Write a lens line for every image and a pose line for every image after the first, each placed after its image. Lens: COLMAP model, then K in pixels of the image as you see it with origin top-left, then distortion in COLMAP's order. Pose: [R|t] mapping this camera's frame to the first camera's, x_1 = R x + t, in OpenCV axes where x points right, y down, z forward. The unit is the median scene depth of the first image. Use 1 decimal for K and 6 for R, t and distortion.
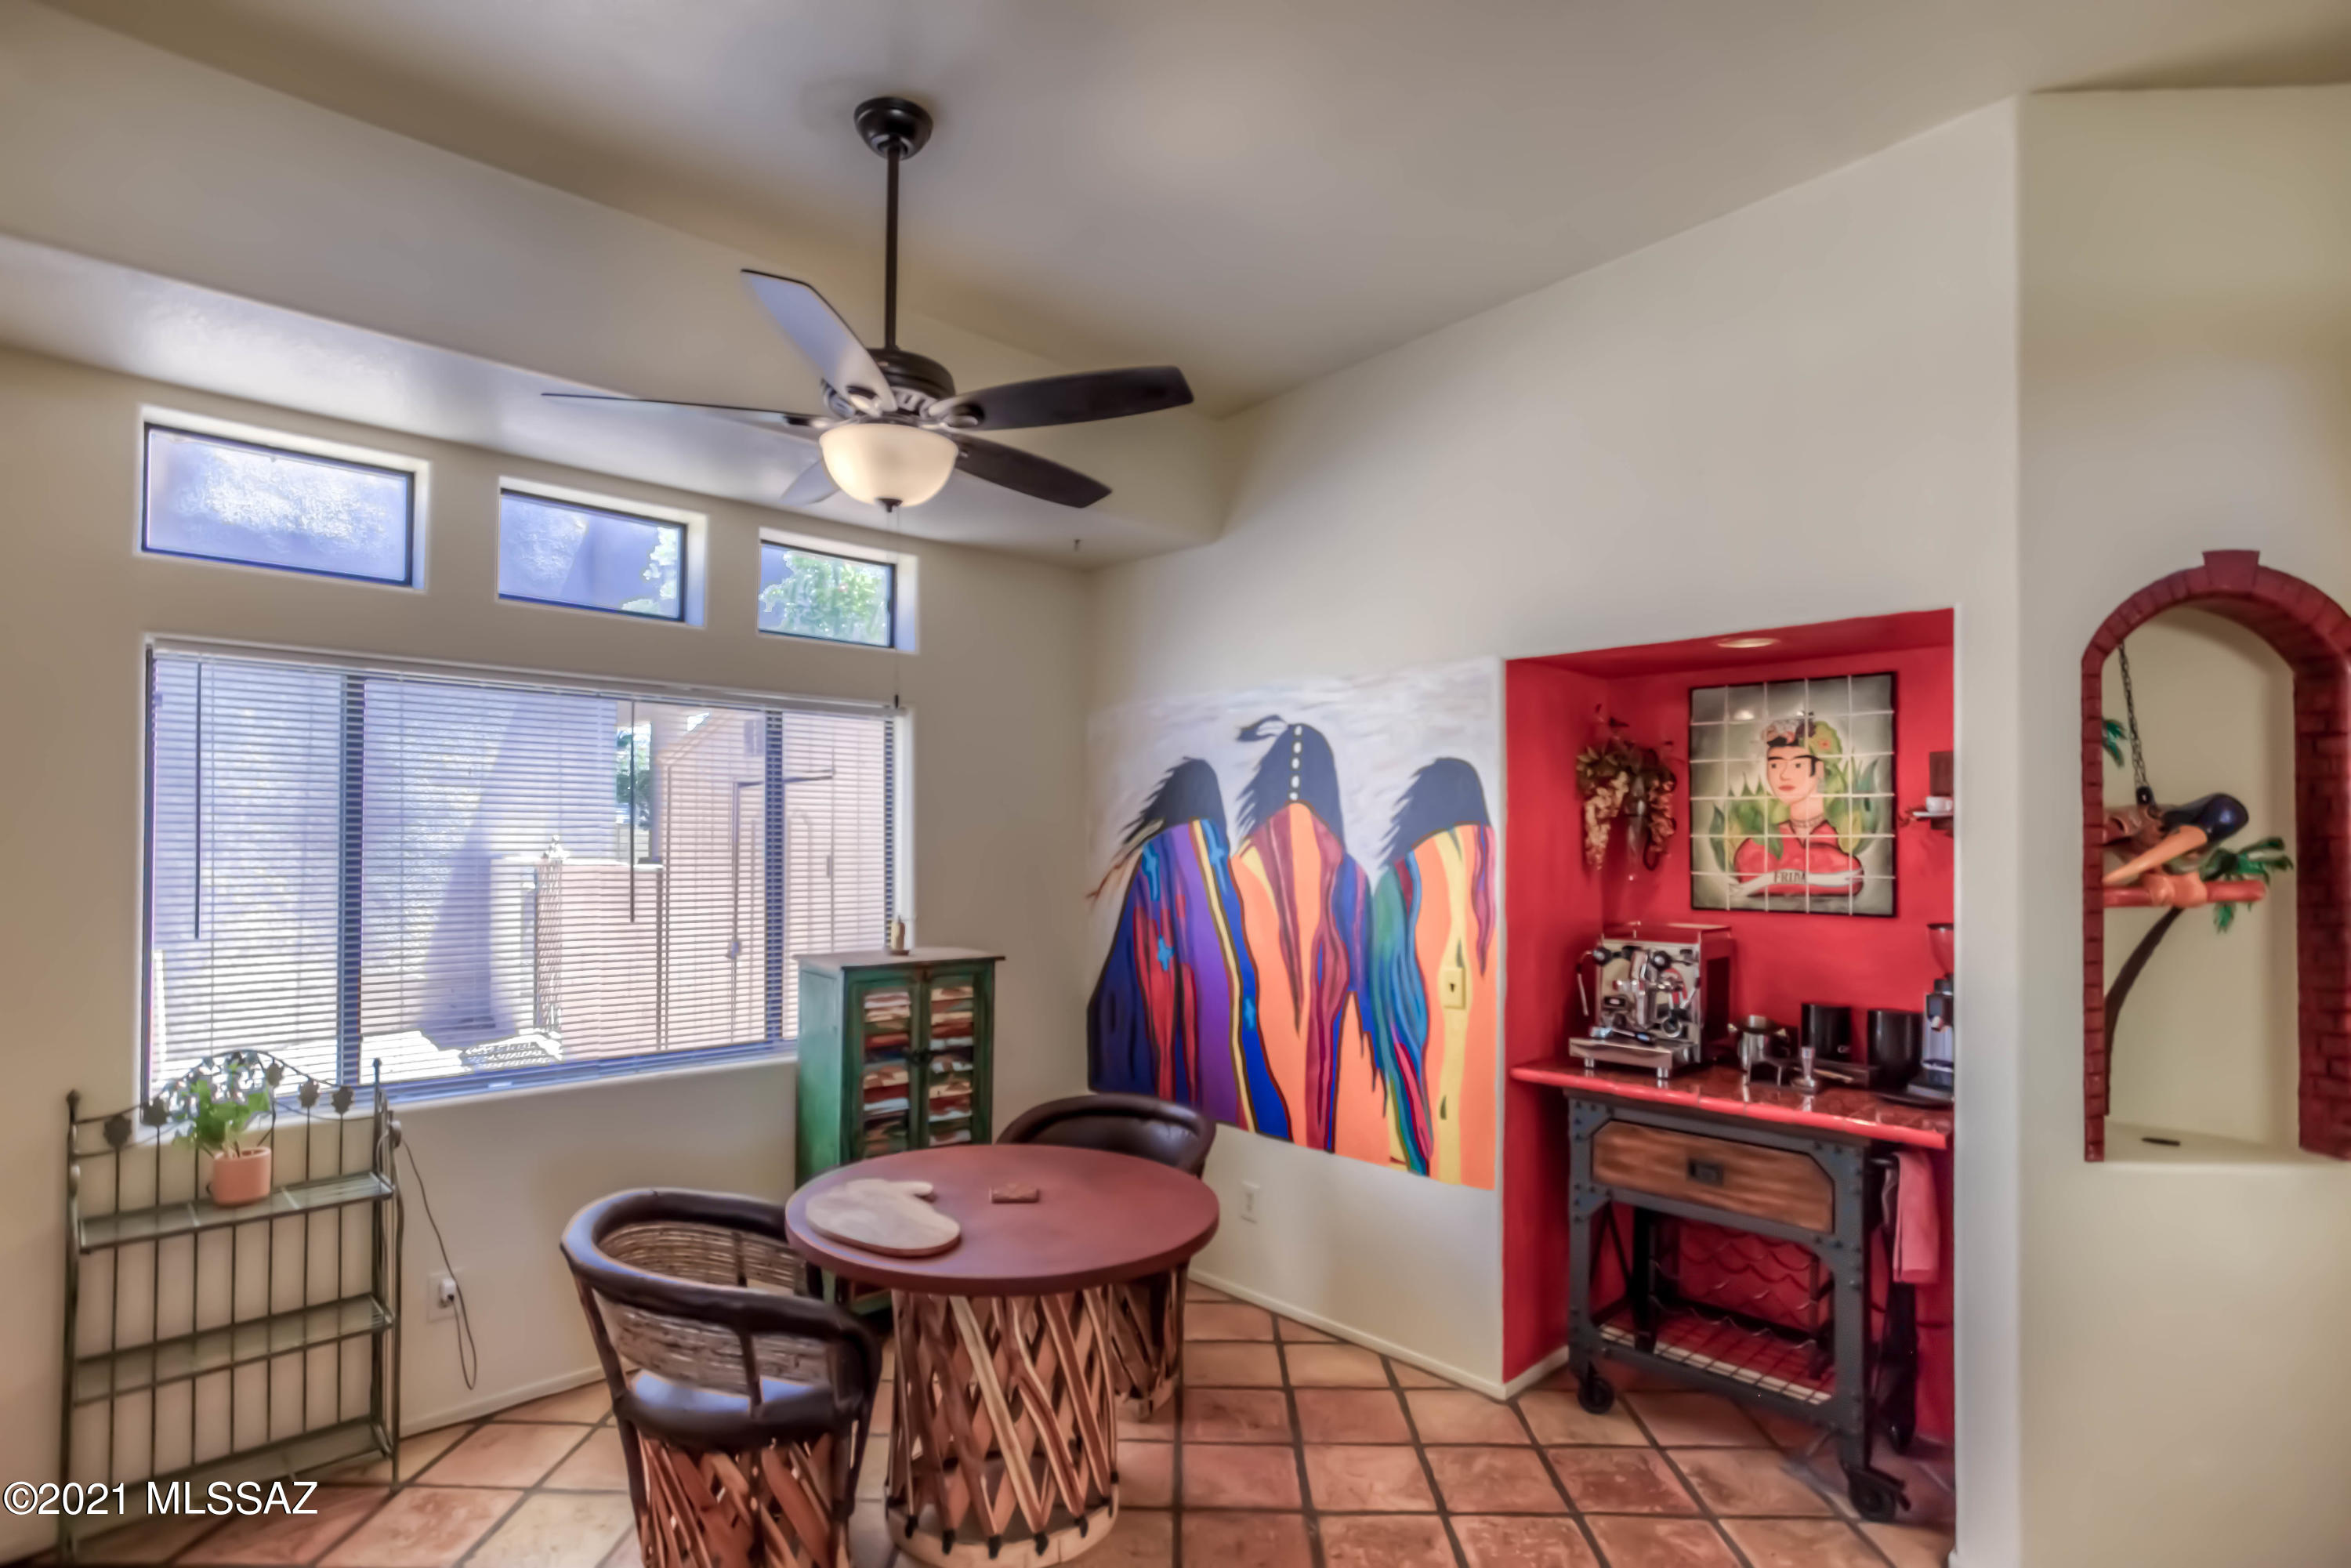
lens RADIAL K [[1160.7, 0, 1165.2], [0, 1160.7, 812.0], [0, 0, 1]] dist [-0.041421, 0.006977]
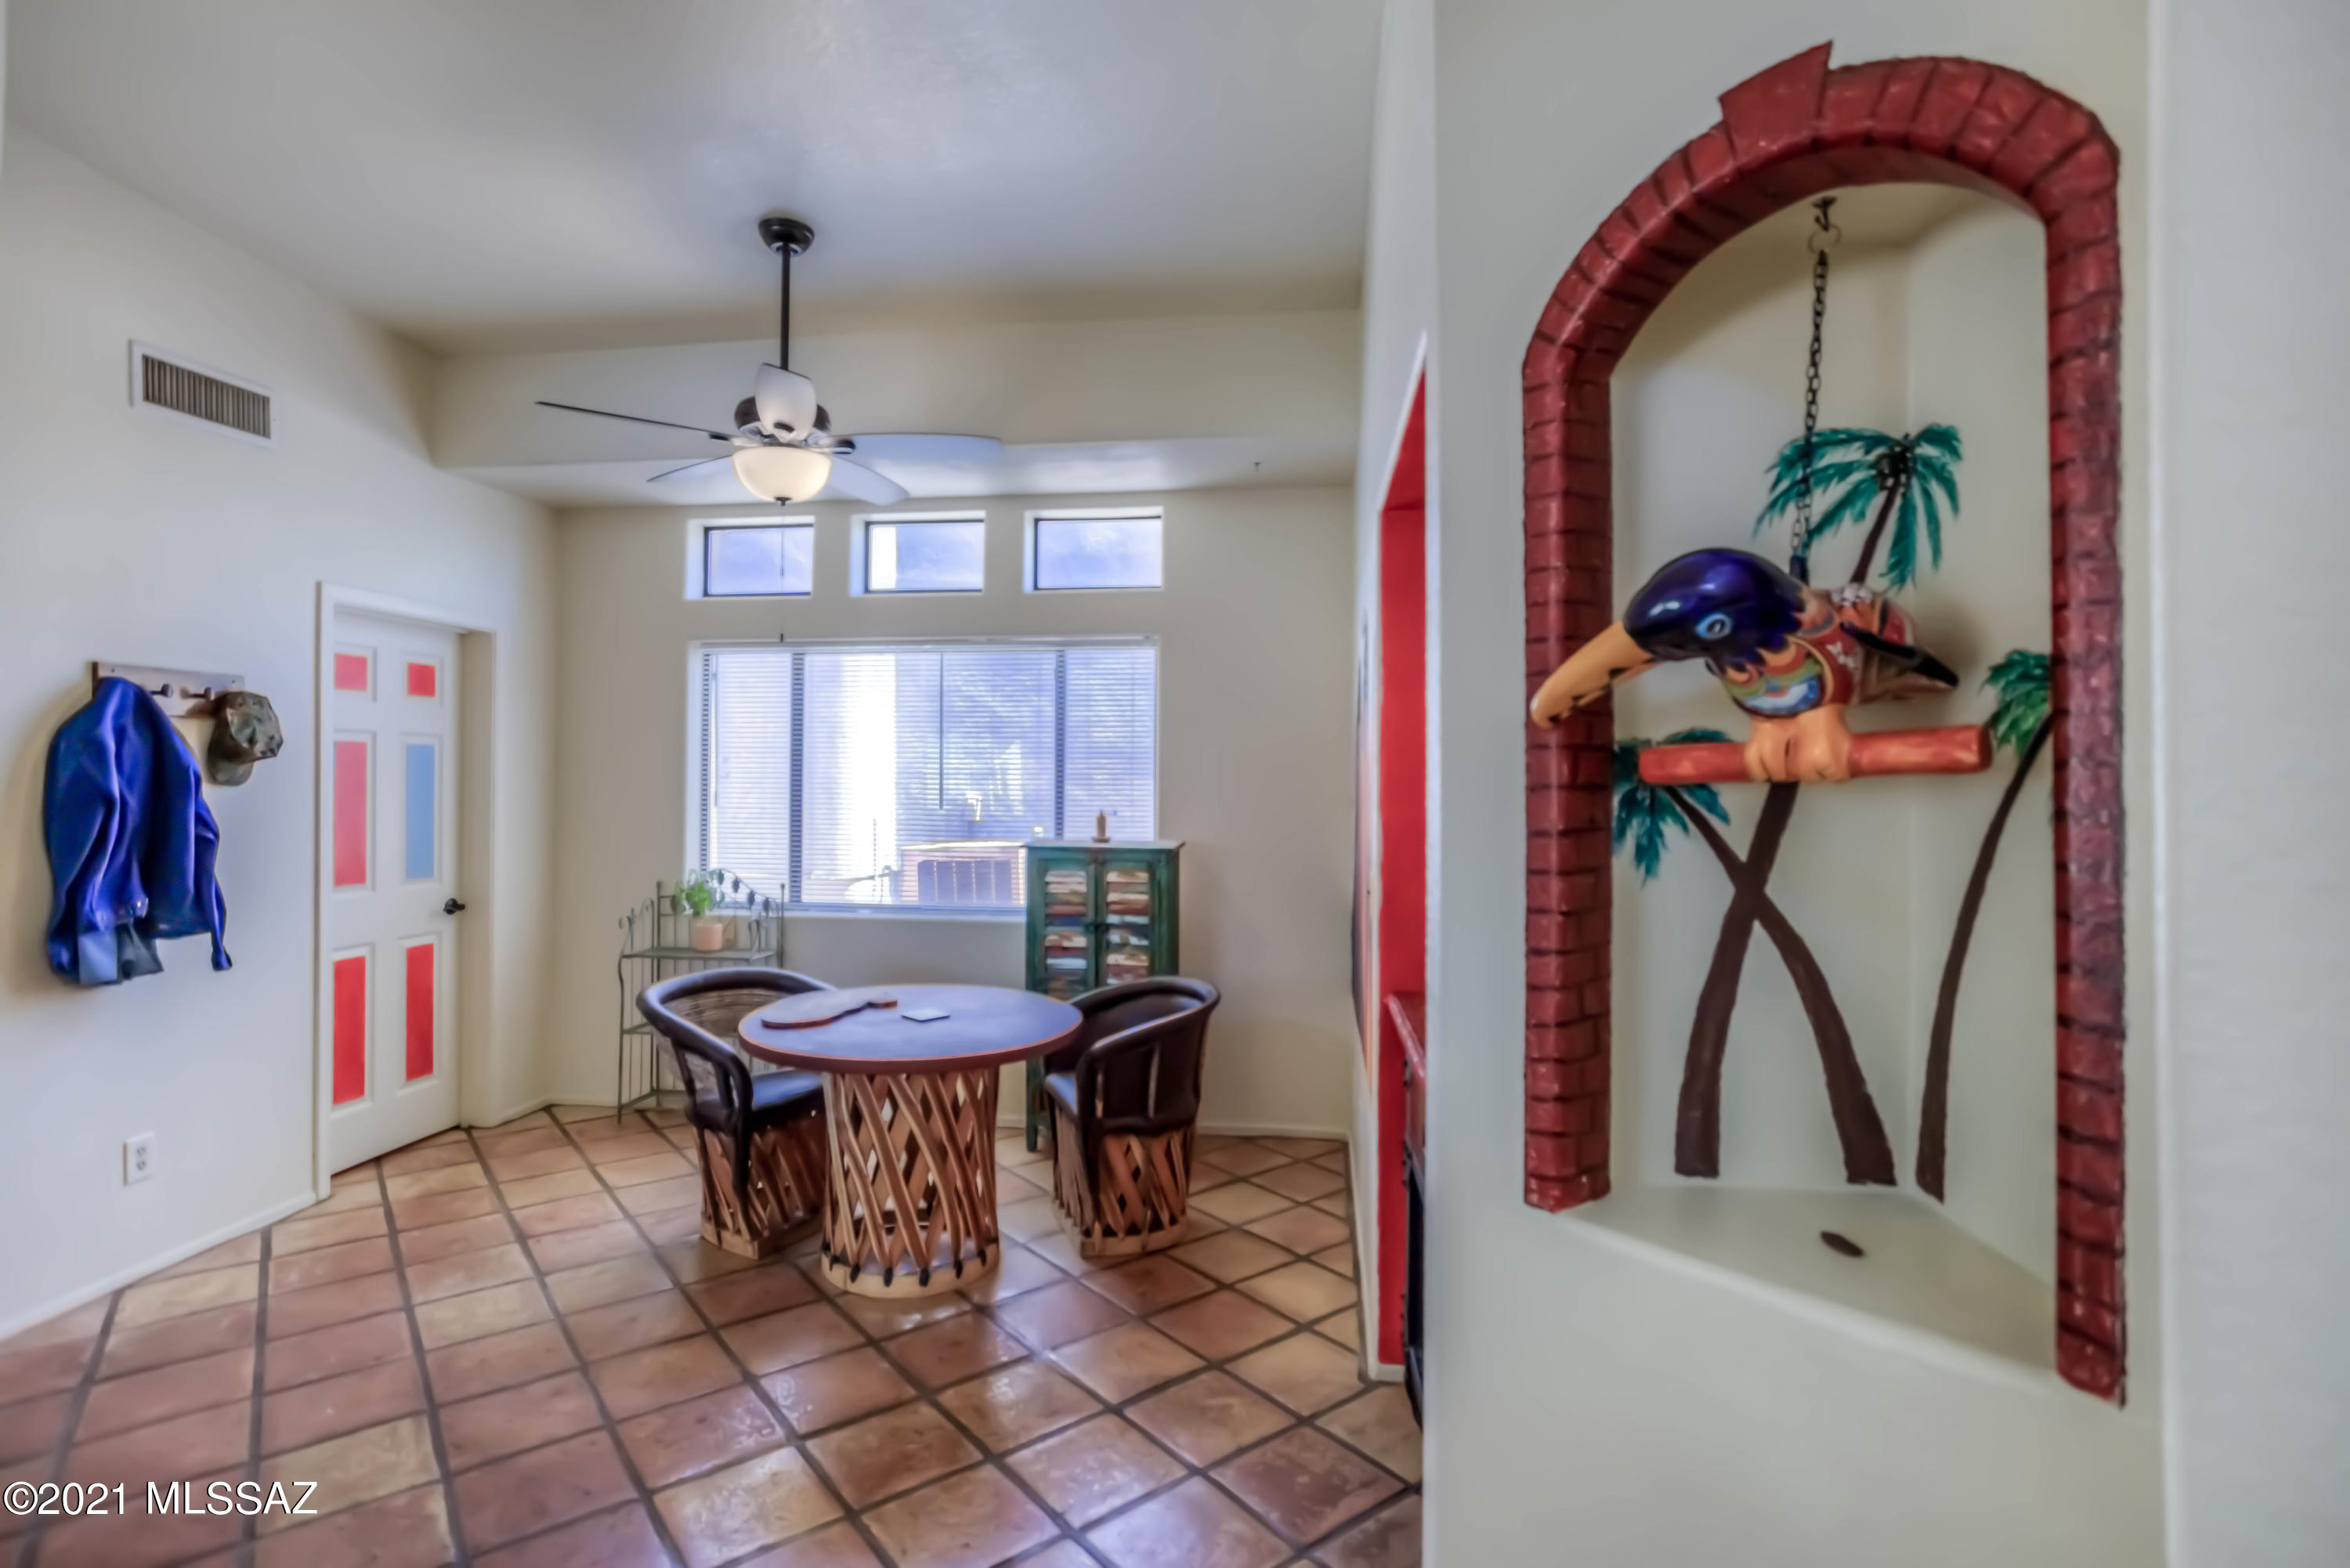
lens RADIAL K [[1160.2, 0, 1212.6], [0, 1160.2, 765.5], [0, 0, 1]] dist [-0.041421, 0.006977]
pose [[0.635168, -0.012814, -0.772268, 0.785433], [0.016548, 0.999859, -0.002980, 0.048839], [0.772197, -0.010886, 0.635290, 0.326067]]
